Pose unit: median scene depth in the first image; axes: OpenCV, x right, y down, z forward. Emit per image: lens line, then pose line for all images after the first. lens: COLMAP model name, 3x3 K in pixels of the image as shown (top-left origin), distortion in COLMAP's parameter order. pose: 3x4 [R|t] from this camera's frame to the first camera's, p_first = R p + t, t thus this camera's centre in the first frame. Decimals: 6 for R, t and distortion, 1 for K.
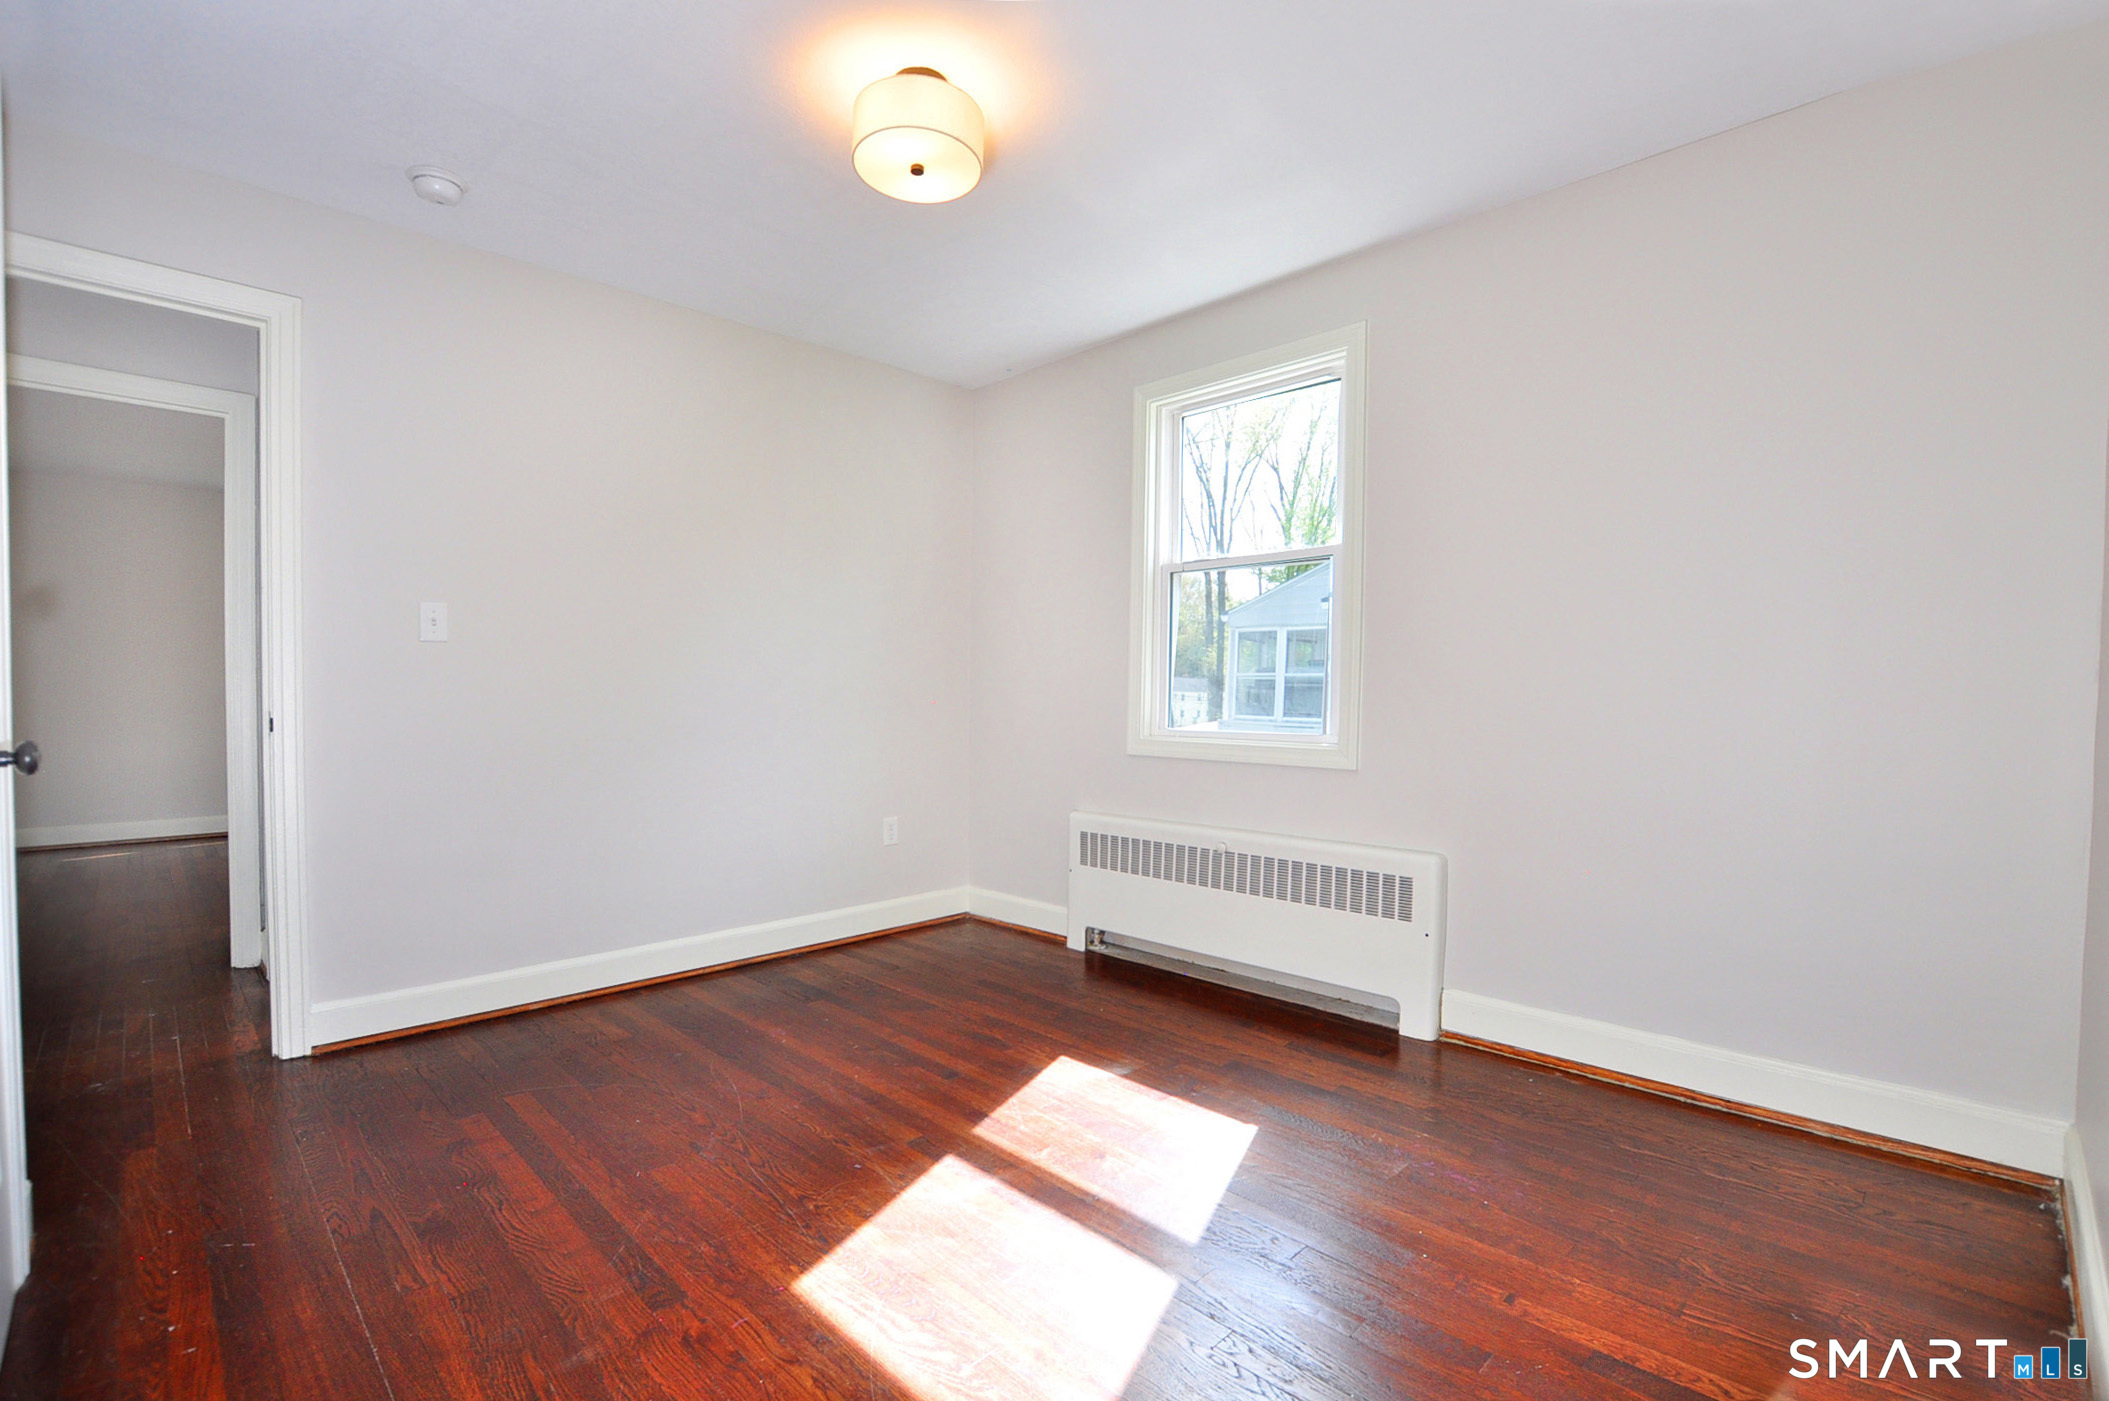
lens RADIAL K [[940.8, 0, 1057.3], [0, 940.8, 713.9], [0, 0, 1]] dist [-0.054845, -0.000145]
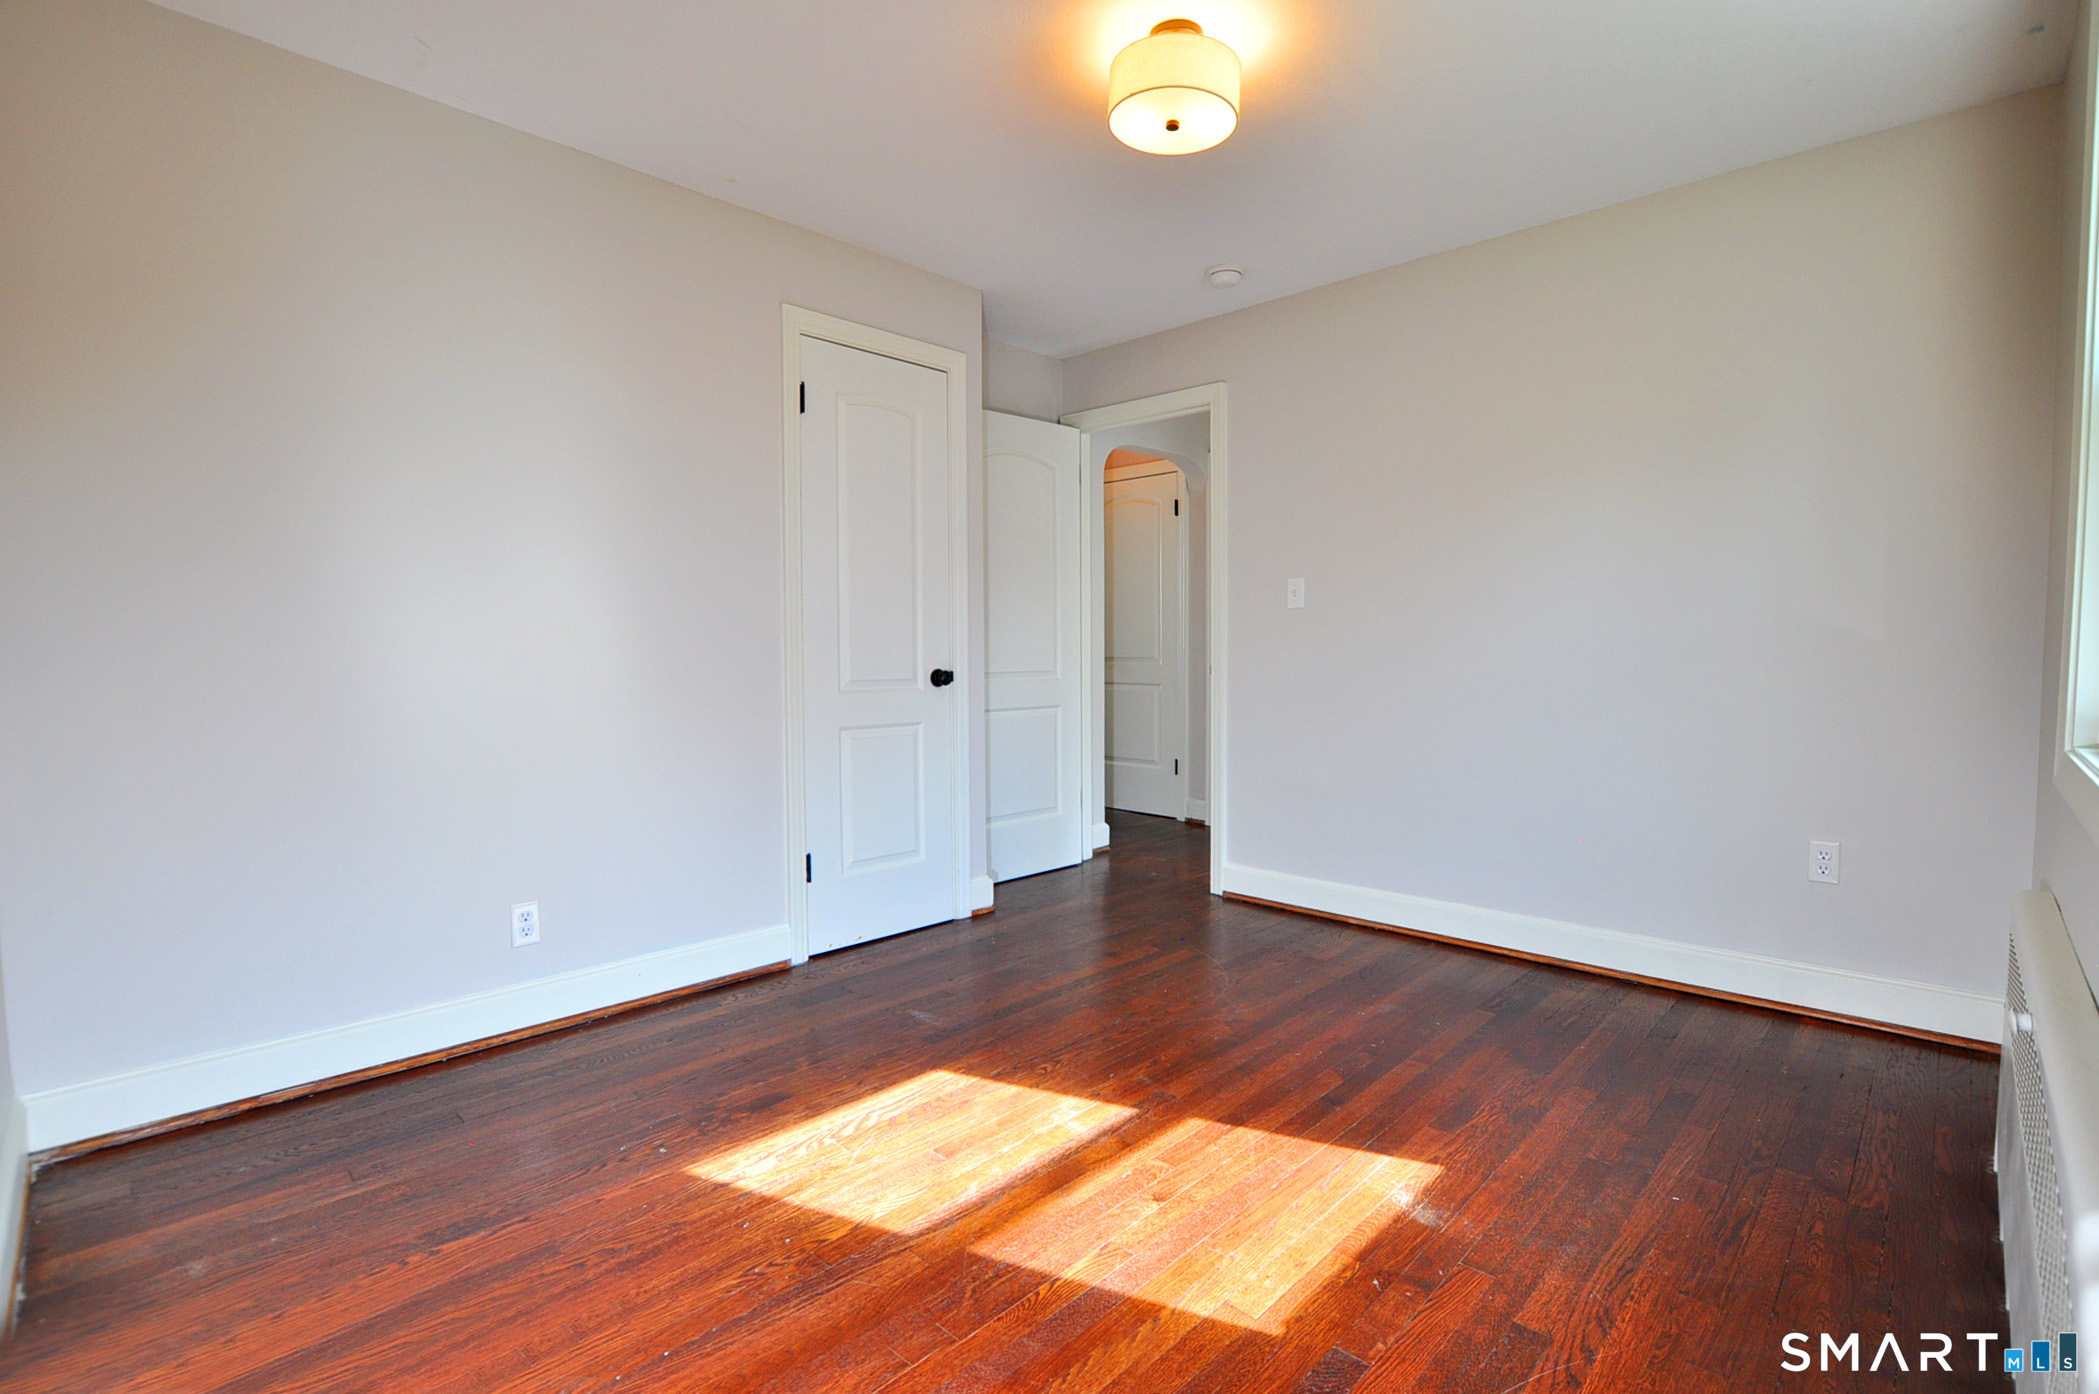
lens RADIAL K [[936.4, 0, 1052.3], [0, 936.4, 710.3], [0, 0, 1]] dist [-0.054845, -0.000145]
pose [[0.034906, 0.074782, -0.996589, 0.647931], [-0.028357, 0.996869, 0.073810, -0.025852], [0.998988, 0.025684, 0.036917, 0.648686]]
